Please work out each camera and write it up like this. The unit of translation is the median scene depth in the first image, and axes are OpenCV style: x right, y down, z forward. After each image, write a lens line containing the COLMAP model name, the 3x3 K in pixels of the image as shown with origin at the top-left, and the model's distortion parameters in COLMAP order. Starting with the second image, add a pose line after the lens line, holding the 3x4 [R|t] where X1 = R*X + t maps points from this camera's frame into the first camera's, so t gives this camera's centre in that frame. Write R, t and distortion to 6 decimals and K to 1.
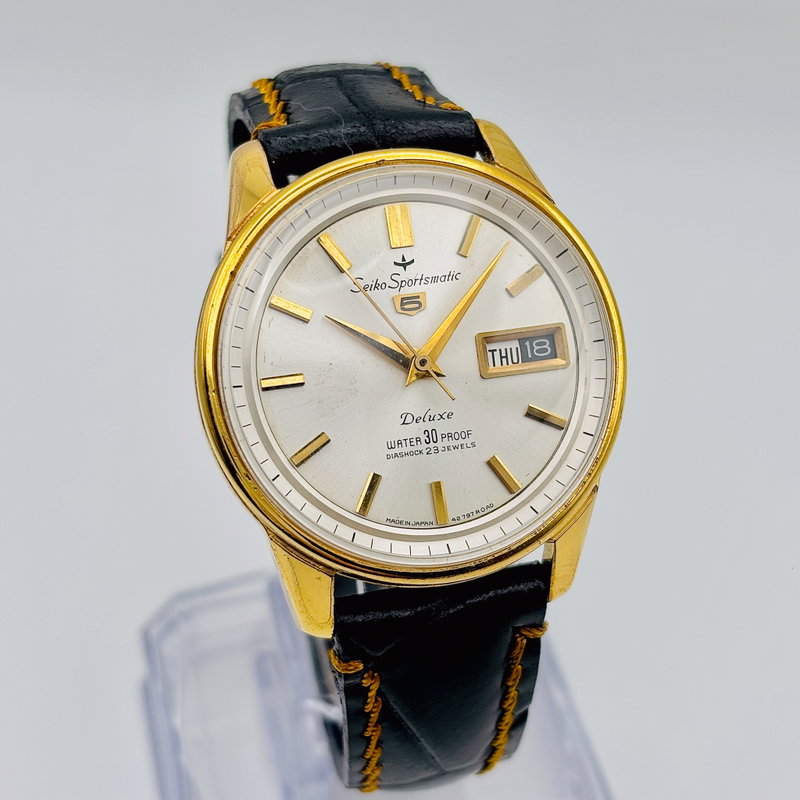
lens RADIAL K [[1712.5, 0, 396.1], [0, 1712.5, 400.9], [0, 0, 1]] dist [0.522697, 0.000000]
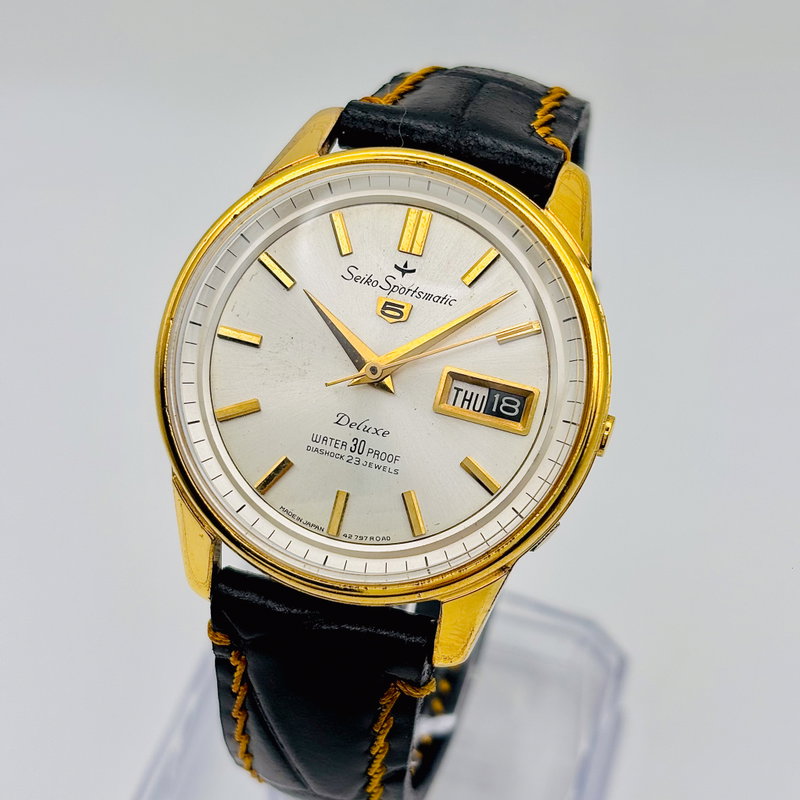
lens RADIAL K [[1739.0, 0, 397.9], [0, 1739.0, 394.2], [0, 0, 1]] dist [0.476036, 0.000000]
pose [[0.861585, 0.364487, -0.353300, 0.368332], [-0.372371, 0.926837, 0.048092, -0.060654], [0.344980, 0.090123, 0.934273, 0.095389]]
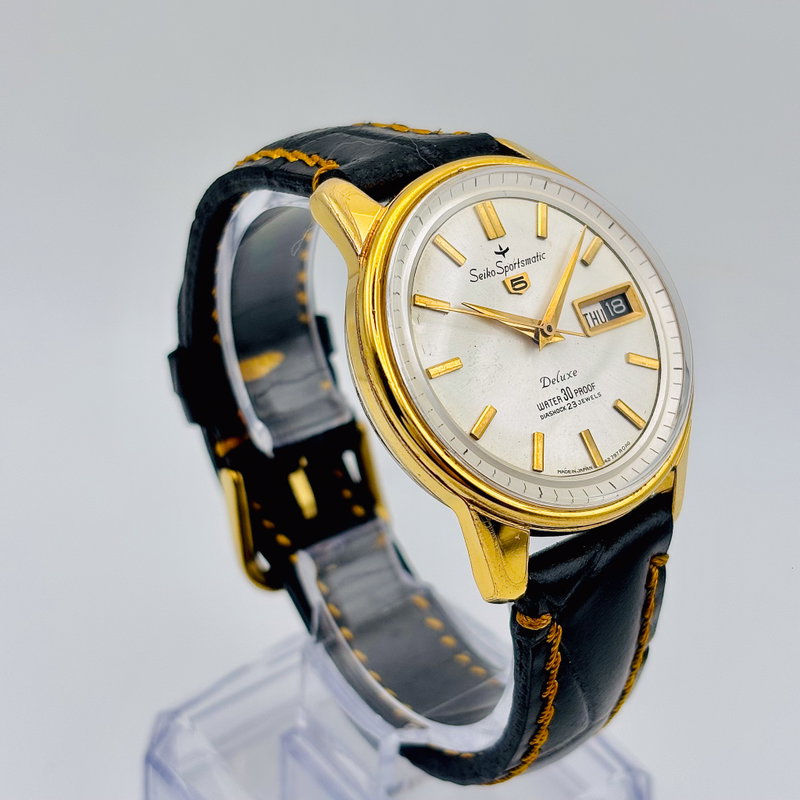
lens RADIAL K [[1712.5, 0, 402.3], [0, 1712.5, 395.1], [0, 0, 1]] dist [0.522697, 0.000000]
pose [[0.905414, -0.200681, 0.374103, -0.490045], [0.256349, 0.960866, -0.104983, 0.110336], [-0.338395, 0.190954, 0.921426, 0.005408]]
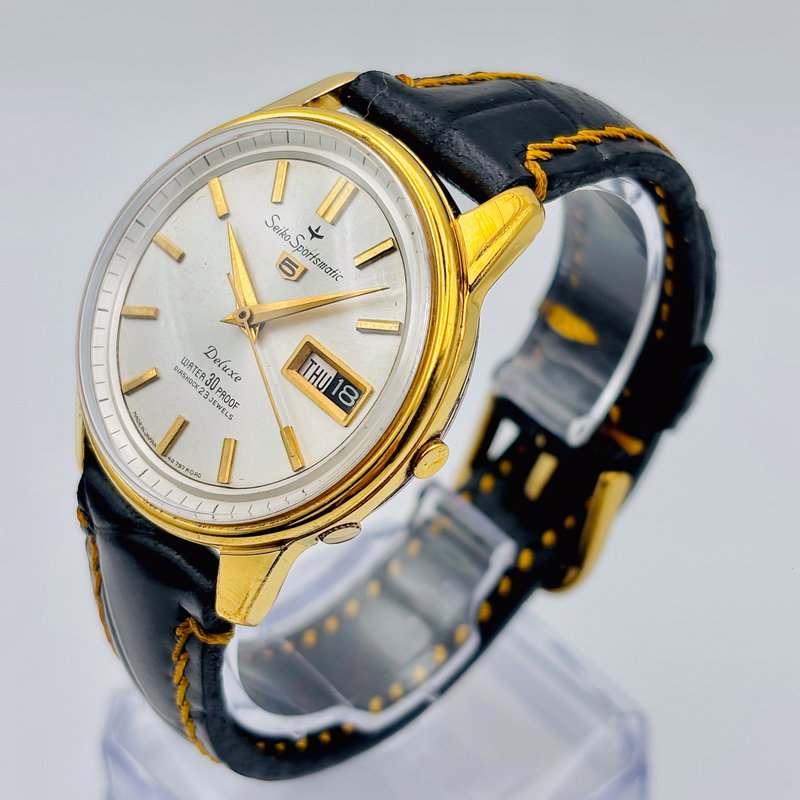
lens RADIAL K [[1712.5, 0, 384.5], [0, 1712.5, 389.6], [0, 0, 1]] dist [0.522697, 0.000000]
pose [[0.456551, 0.598596, -0.658213, 0.704449], [-0.617561, 0.745775, 0.249874, -0.277956], [0.640453, 0.292407, 0.710154, 0.364368]]
